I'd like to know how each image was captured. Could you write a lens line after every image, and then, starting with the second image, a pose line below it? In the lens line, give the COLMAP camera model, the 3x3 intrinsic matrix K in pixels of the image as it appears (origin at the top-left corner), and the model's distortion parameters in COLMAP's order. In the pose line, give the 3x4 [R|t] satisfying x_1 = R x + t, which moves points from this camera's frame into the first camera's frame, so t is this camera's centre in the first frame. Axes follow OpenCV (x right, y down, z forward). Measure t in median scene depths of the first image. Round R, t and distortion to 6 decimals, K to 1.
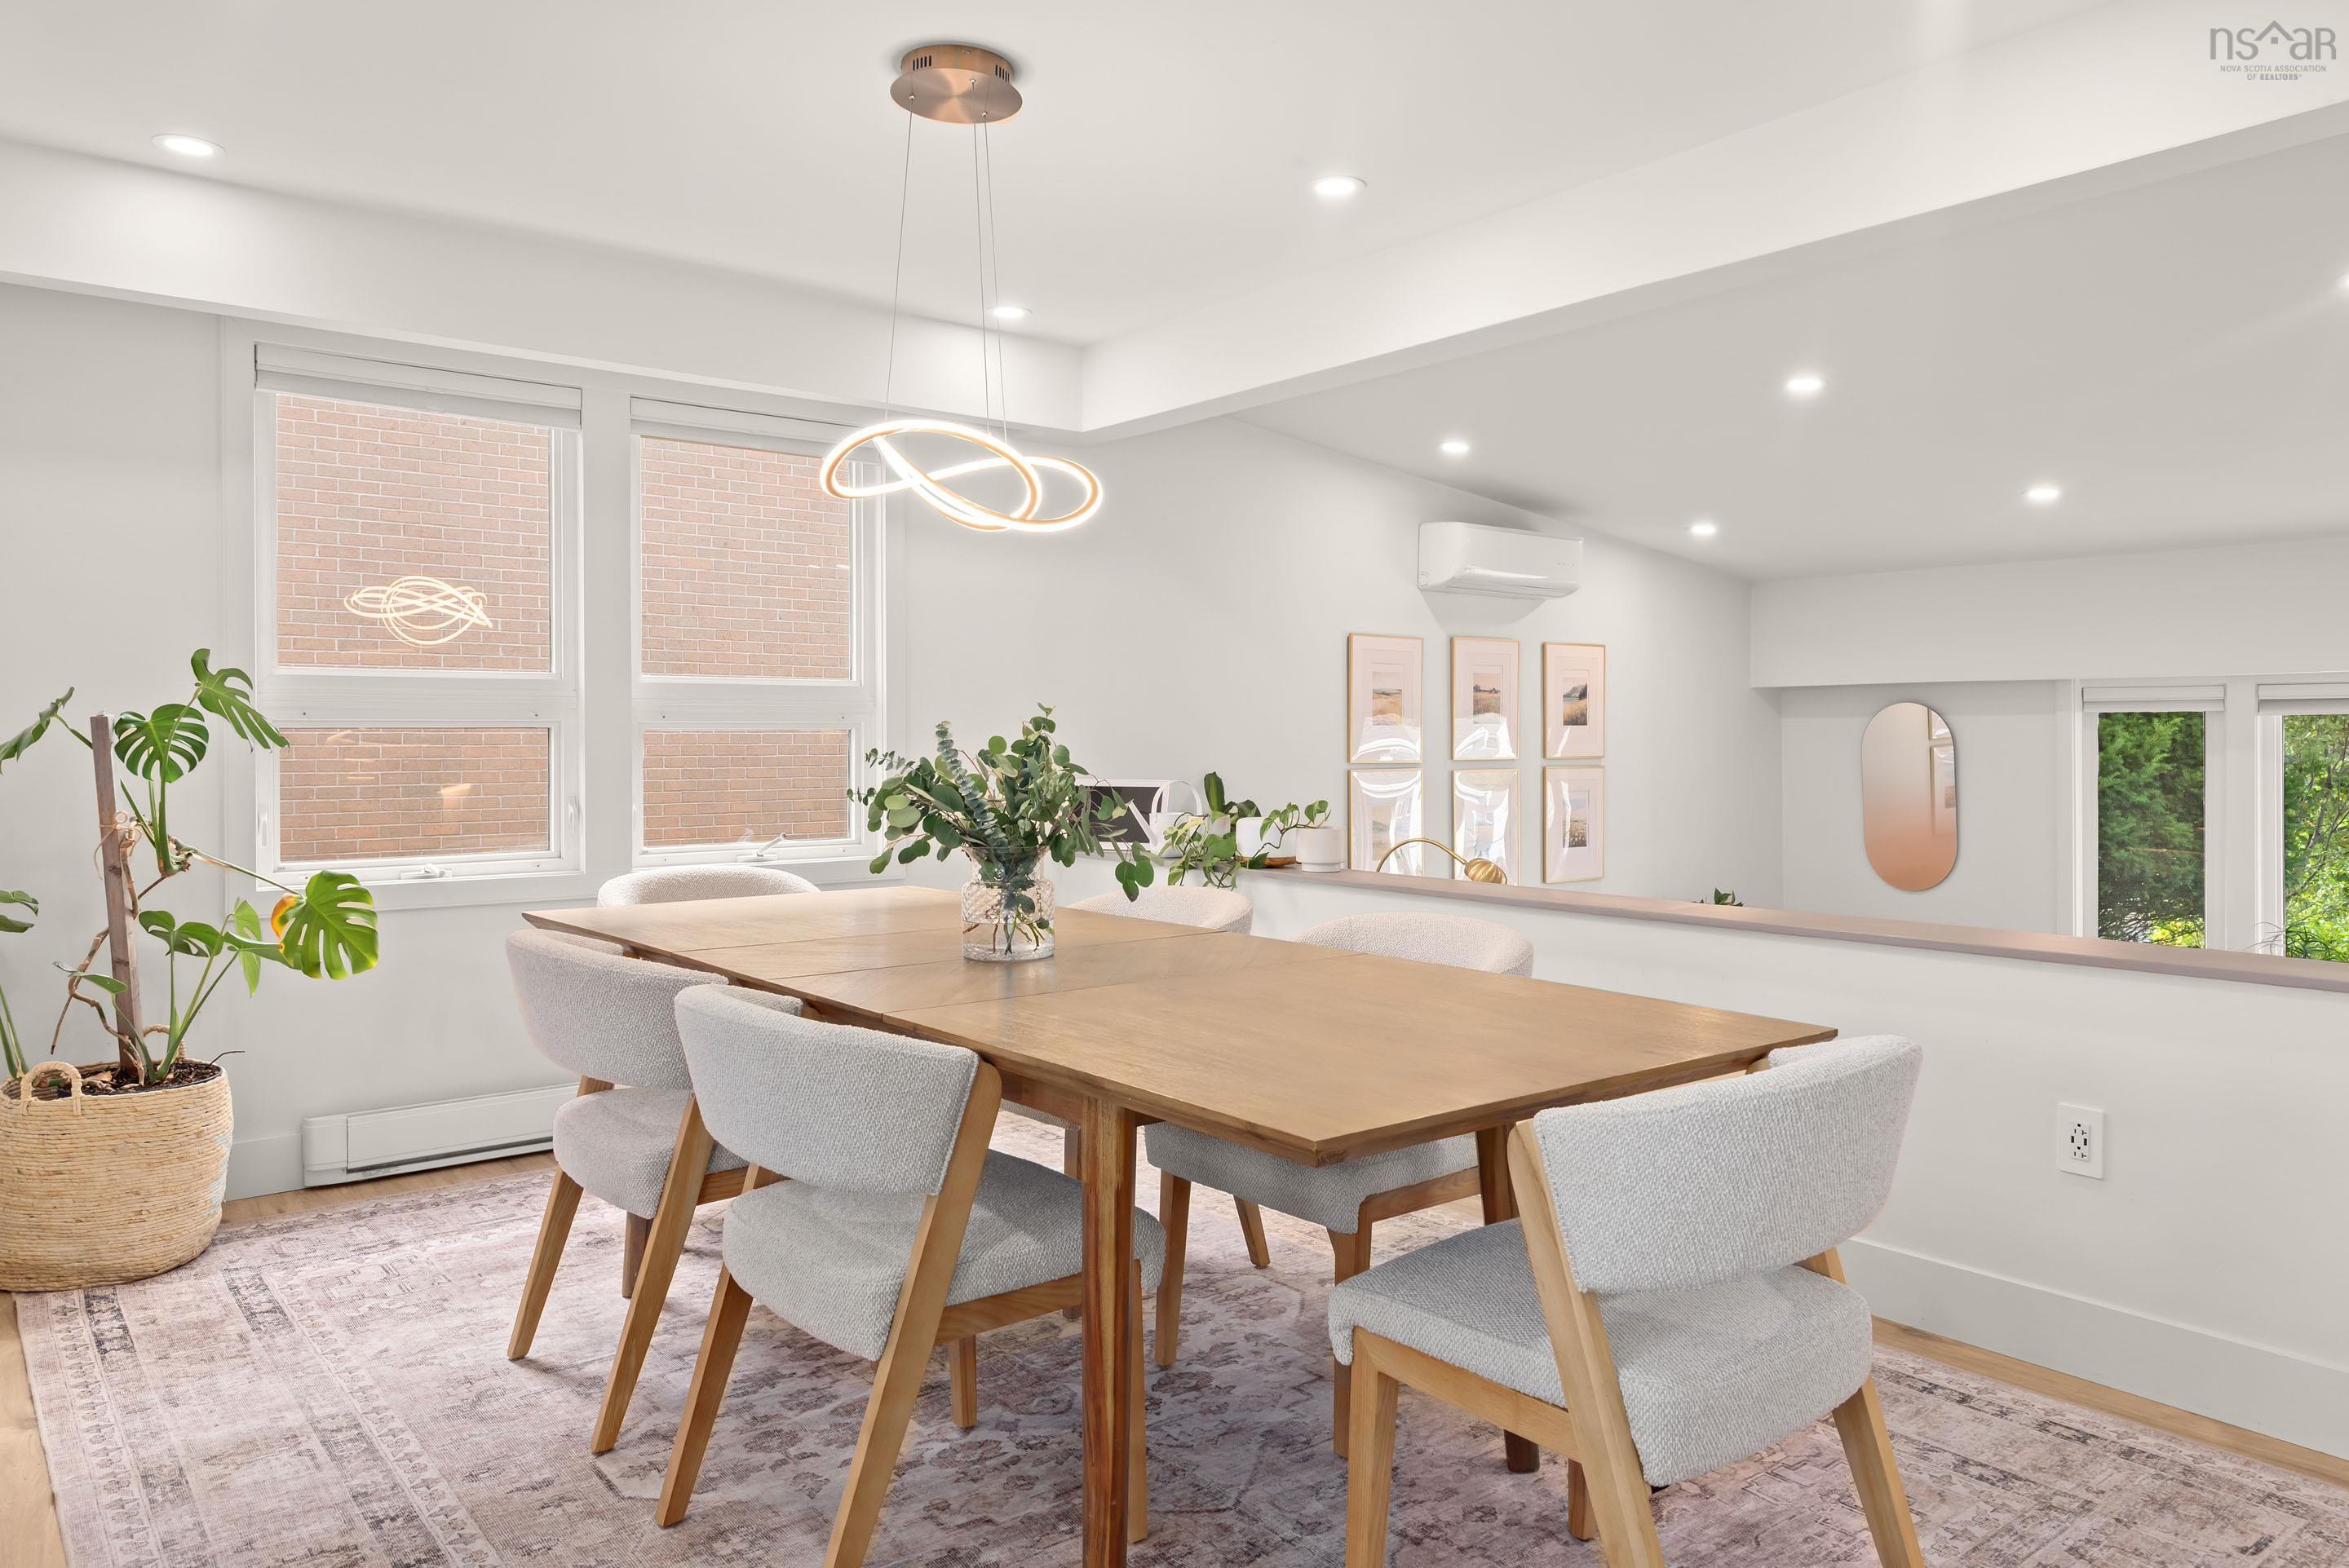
lens RADIAL K [[1579.6, 0, 1176.7], [0, 1579.6, 736.8], [0, 0, 1]] dist [0.003717, 0.001050]
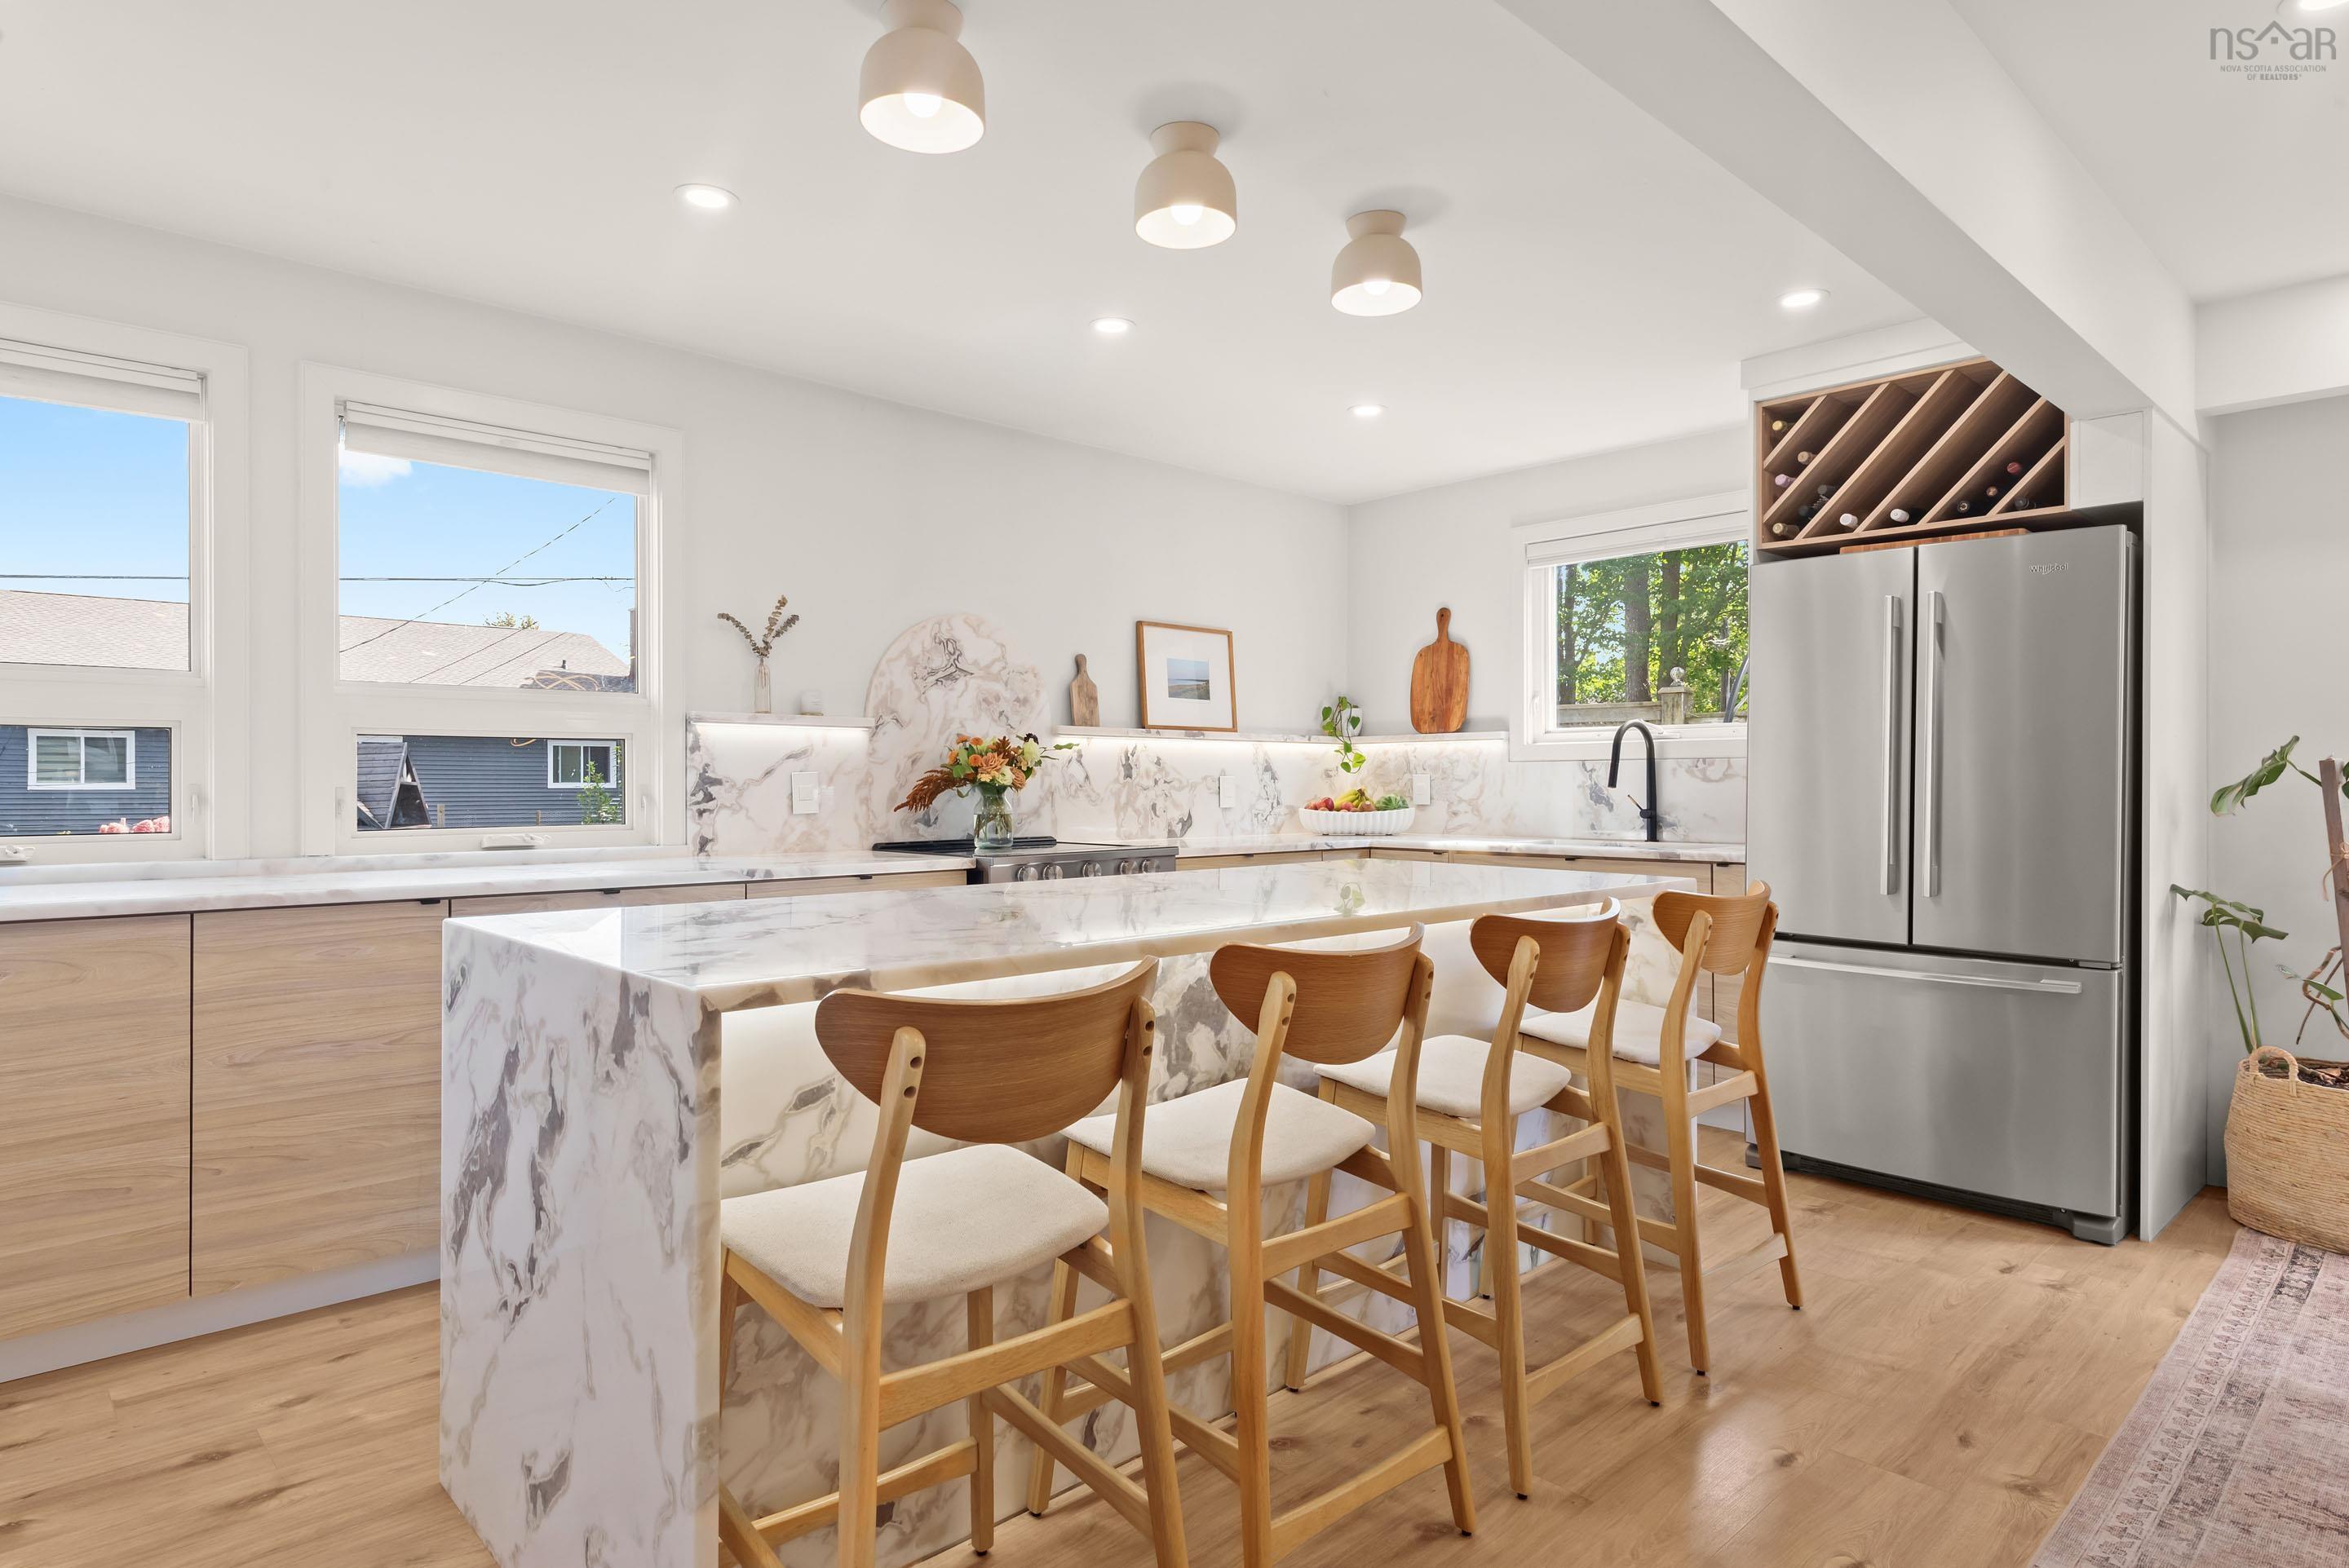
lens RADIAL K [[1317.3, 0, 1206.0], [0, 1317.3, 790.6], [0, 0, 1]] dist [0.024673, -0.002023]
pose [[0.108932, 0.007667, -0.994020, 0.213651], [0.000610, 0.999970, 0.007779, 0.001597], [0.994049, -0.001454, 0.108924, 0.080095]]
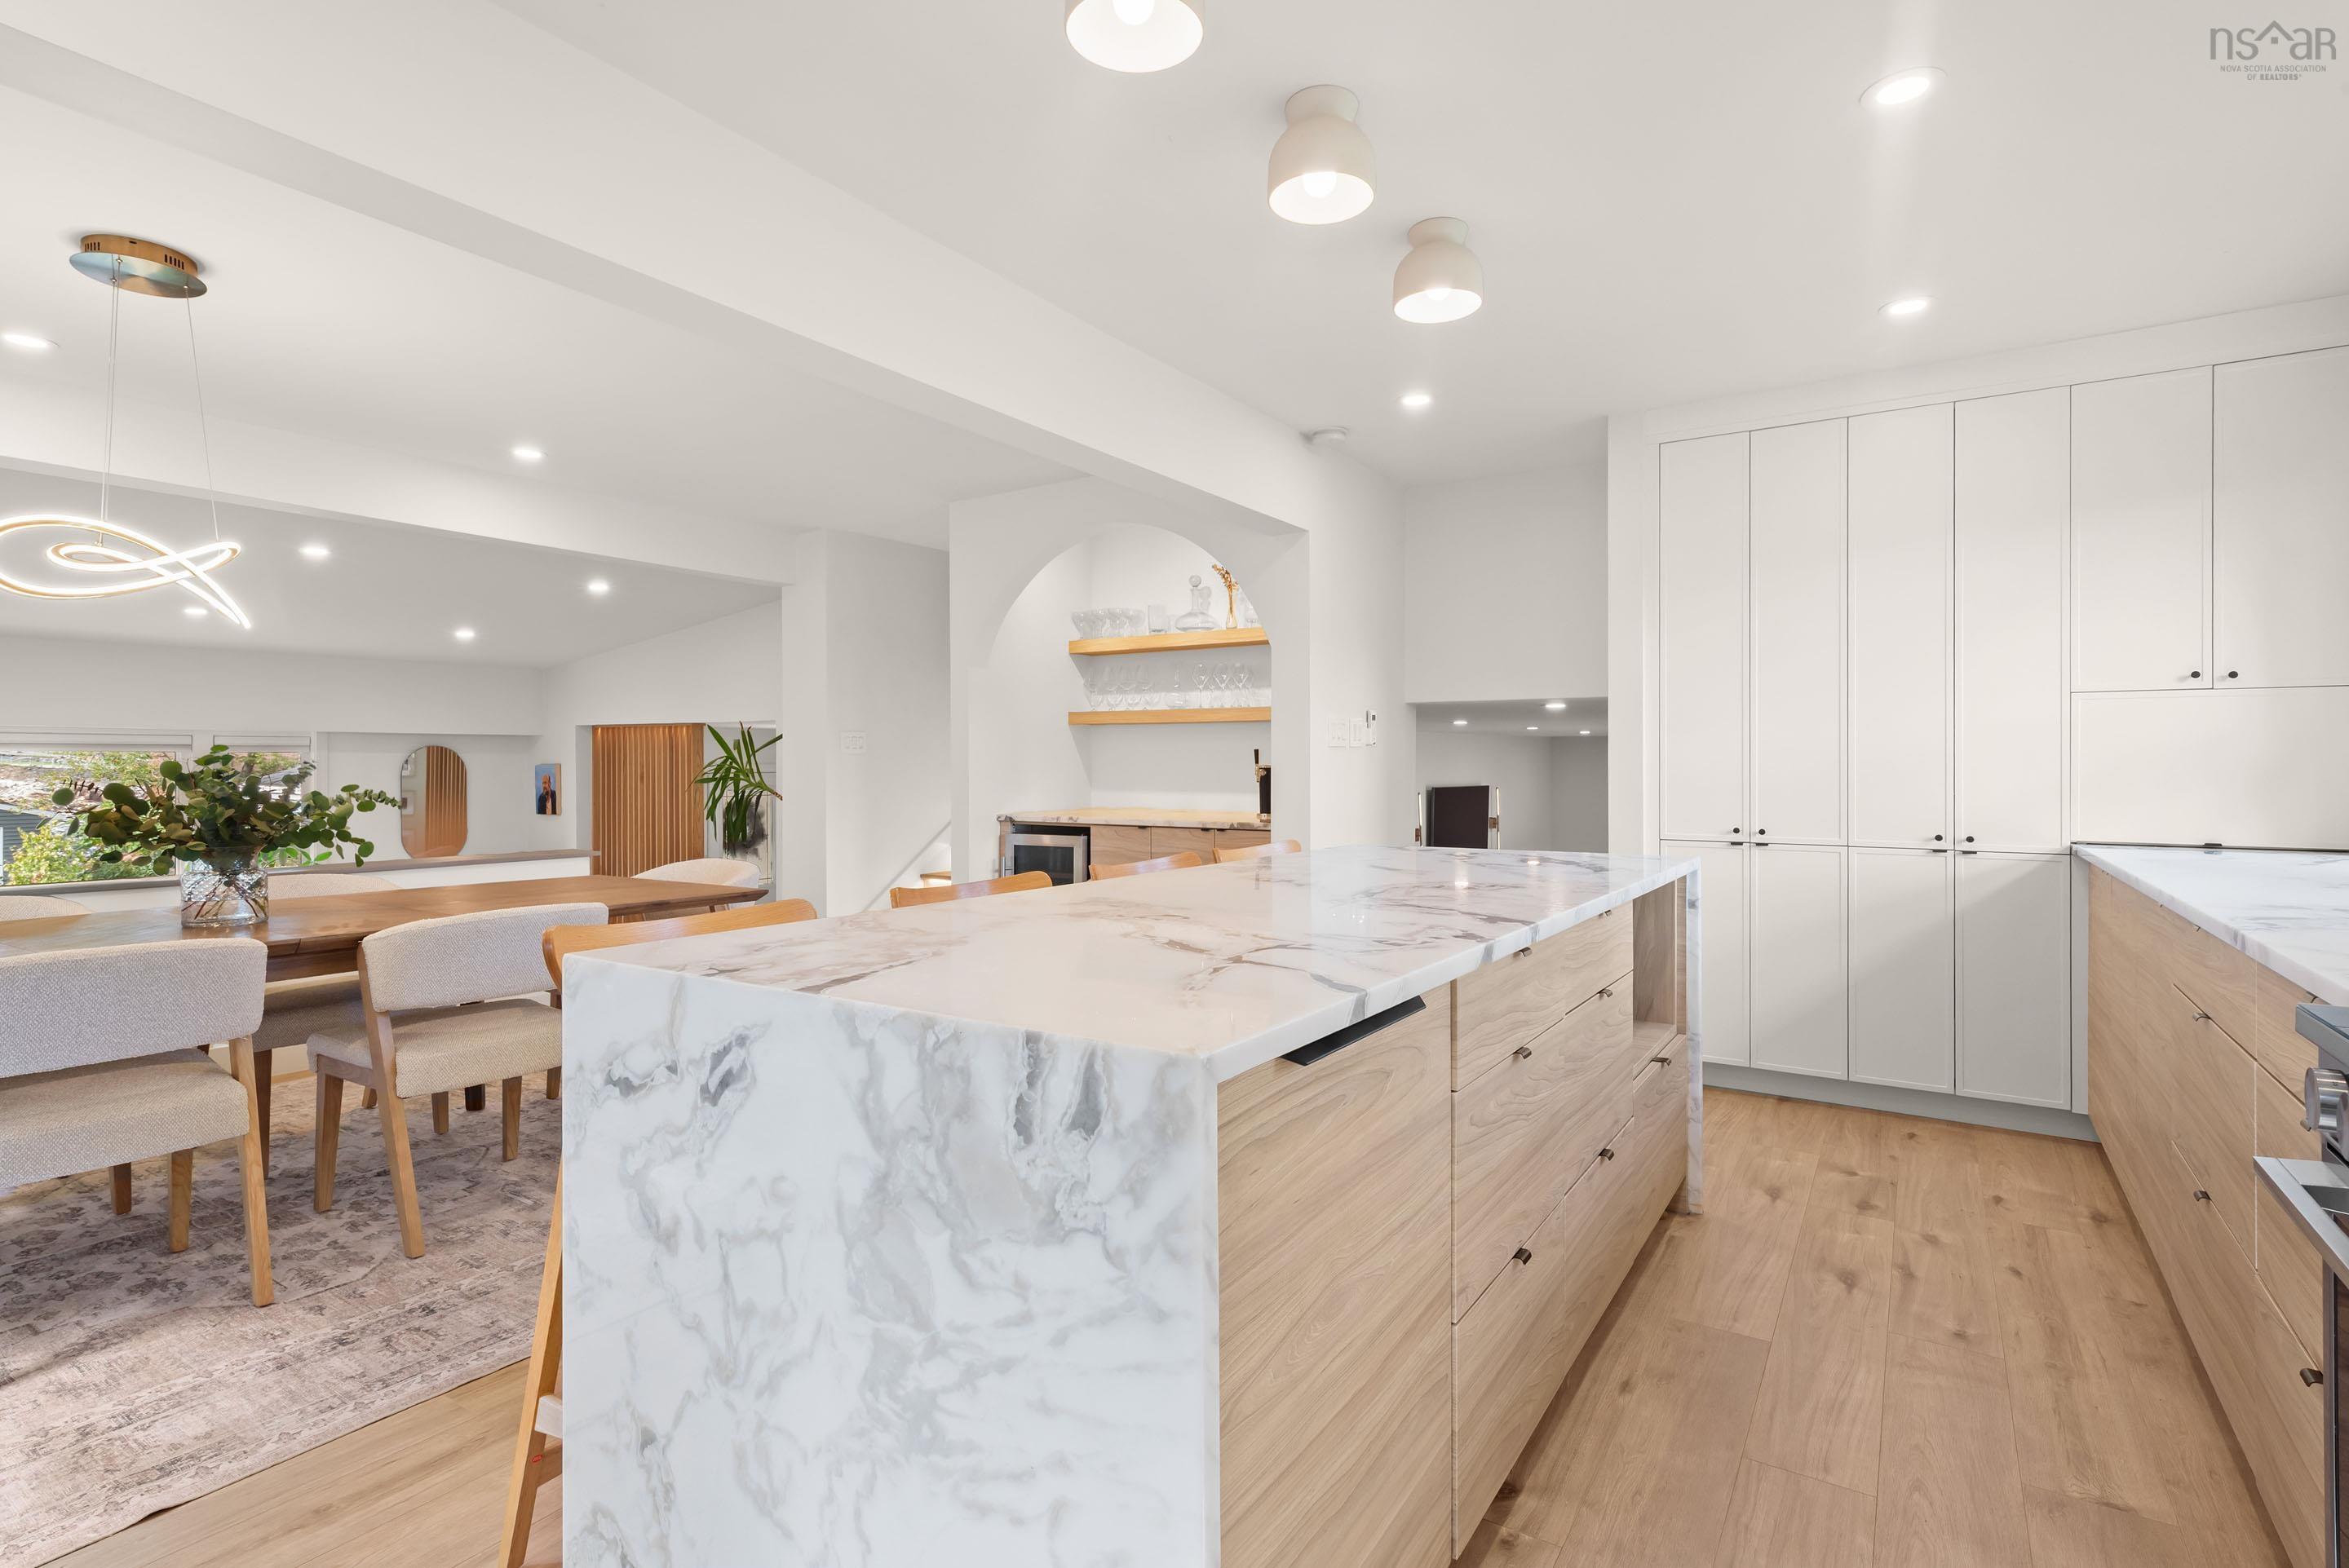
lens RADIAL K [[1135.1, 0, 1183.9], [0, 1135.1, 768.9], [0, 0, 1]] dist [0.001082, -0.000111]
pose [[-0.312313, -0.002659, 0.949975, -1.184567], [0.000514, 0.999995, 0.002968, -0.003117], [-0.949979, 0.001416, -0.312311, 0.437862]]
